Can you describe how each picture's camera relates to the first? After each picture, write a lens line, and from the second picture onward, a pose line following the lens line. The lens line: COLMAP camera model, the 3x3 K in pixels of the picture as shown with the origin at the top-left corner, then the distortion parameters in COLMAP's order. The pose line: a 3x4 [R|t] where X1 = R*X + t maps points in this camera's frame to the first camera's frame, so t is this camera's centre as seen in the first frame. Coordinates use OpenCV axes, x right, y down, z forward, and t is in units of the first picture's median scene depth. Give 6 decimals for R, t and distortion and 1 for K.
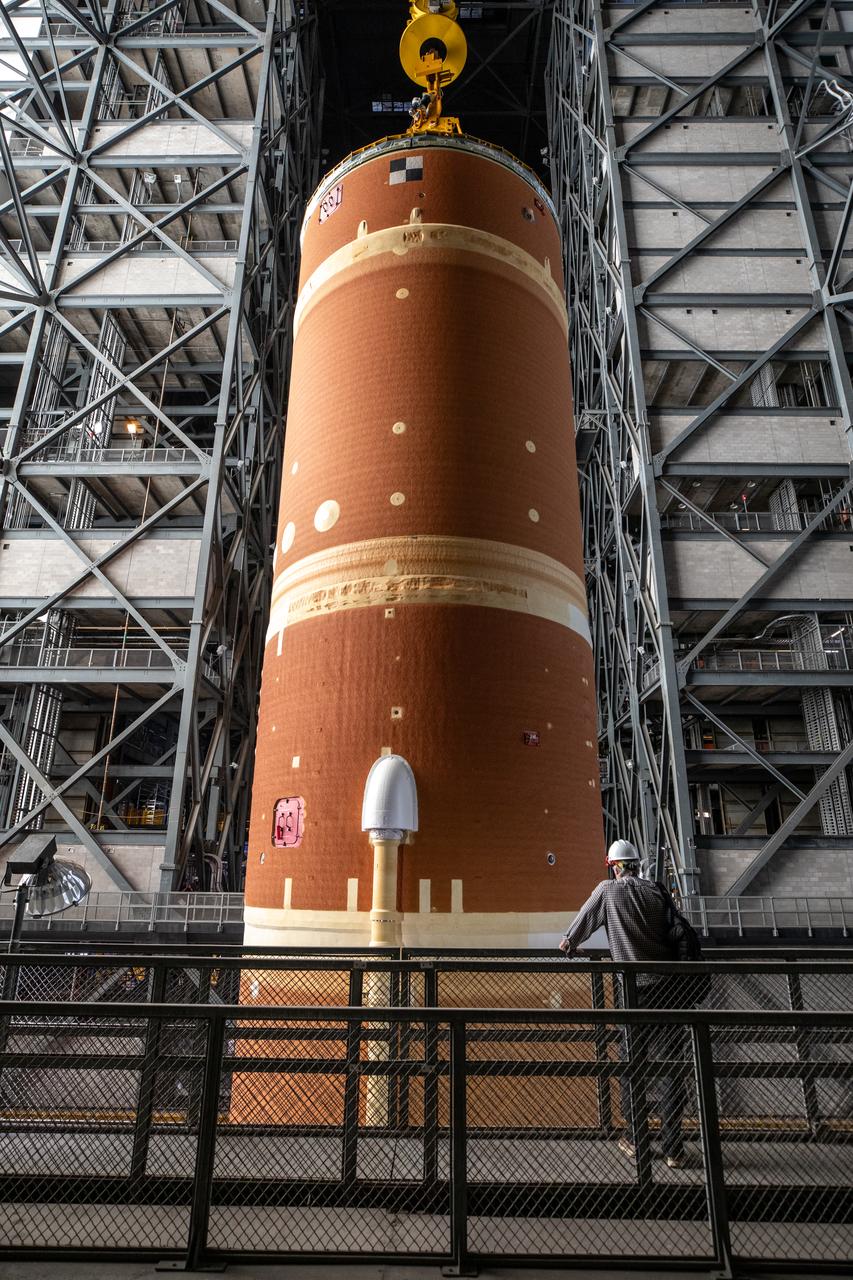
lens RADIAL K [[710.6, 0, 425.3], [0, 710.6, 636.6], [0, 0, 1]] dist [-0.025868, 0.015433]
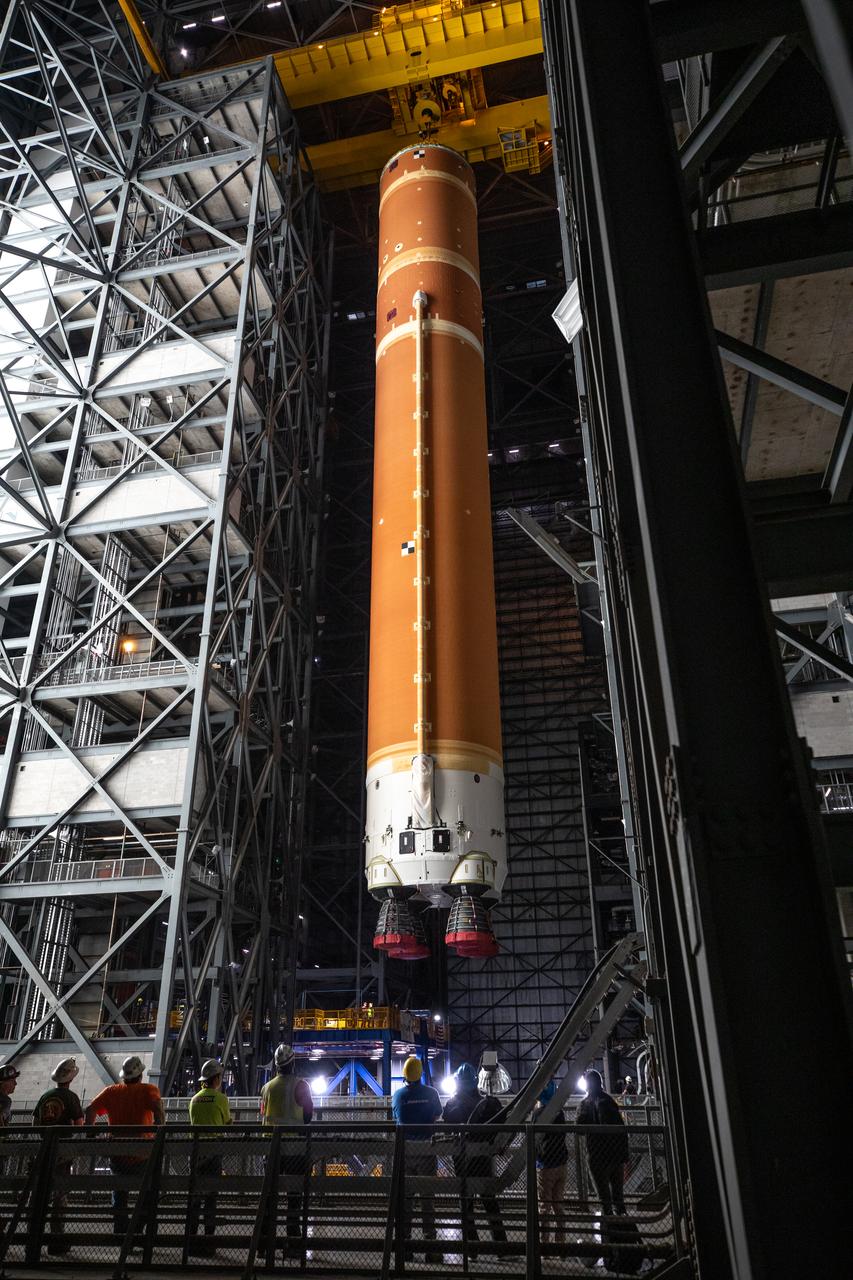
lens RADIAL K [[891.1, 0, 428.6], [0, 891.1, 641.1], [0, 0, 1]] dist [0.008644, 0.013523]
pose [[0.980388, -0.103570, -0.167667, 0.271172], [0.080936, 0.987311, -0.136624, -0.079876], [0.179690, 0.120375, 0.976331, -0.260952]]
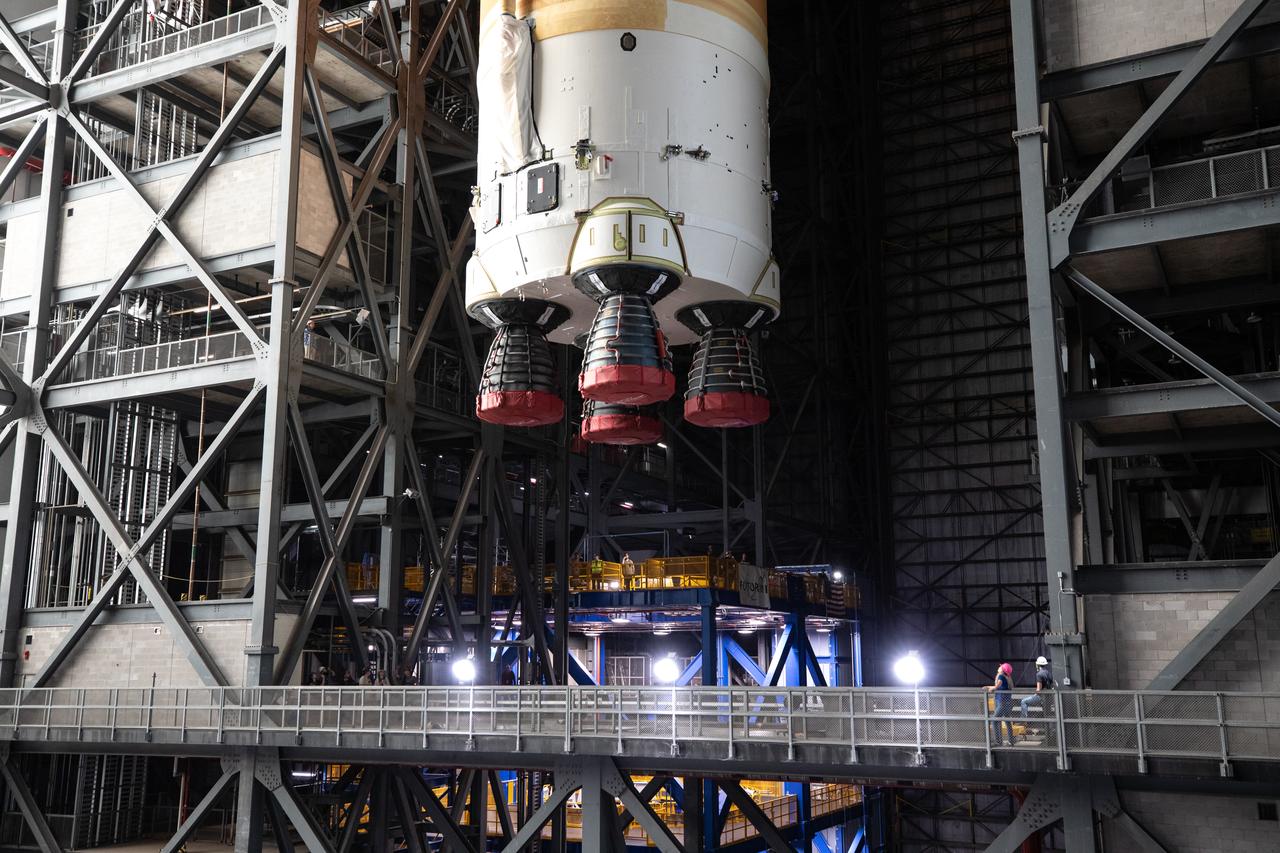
lens RADIAL K [[1196.2, 0, 627.8], [0, 1196.2, 424.0], [0, 0, 1]] dist [0.039765, 0.000000]
pose [[0.894901, -0.100064, -0.434903, 0.383606], [0.155859, 0.983250, 0.094482, 0.049307], [0.418164, -0.152336, 0.895507, 0.126332]]
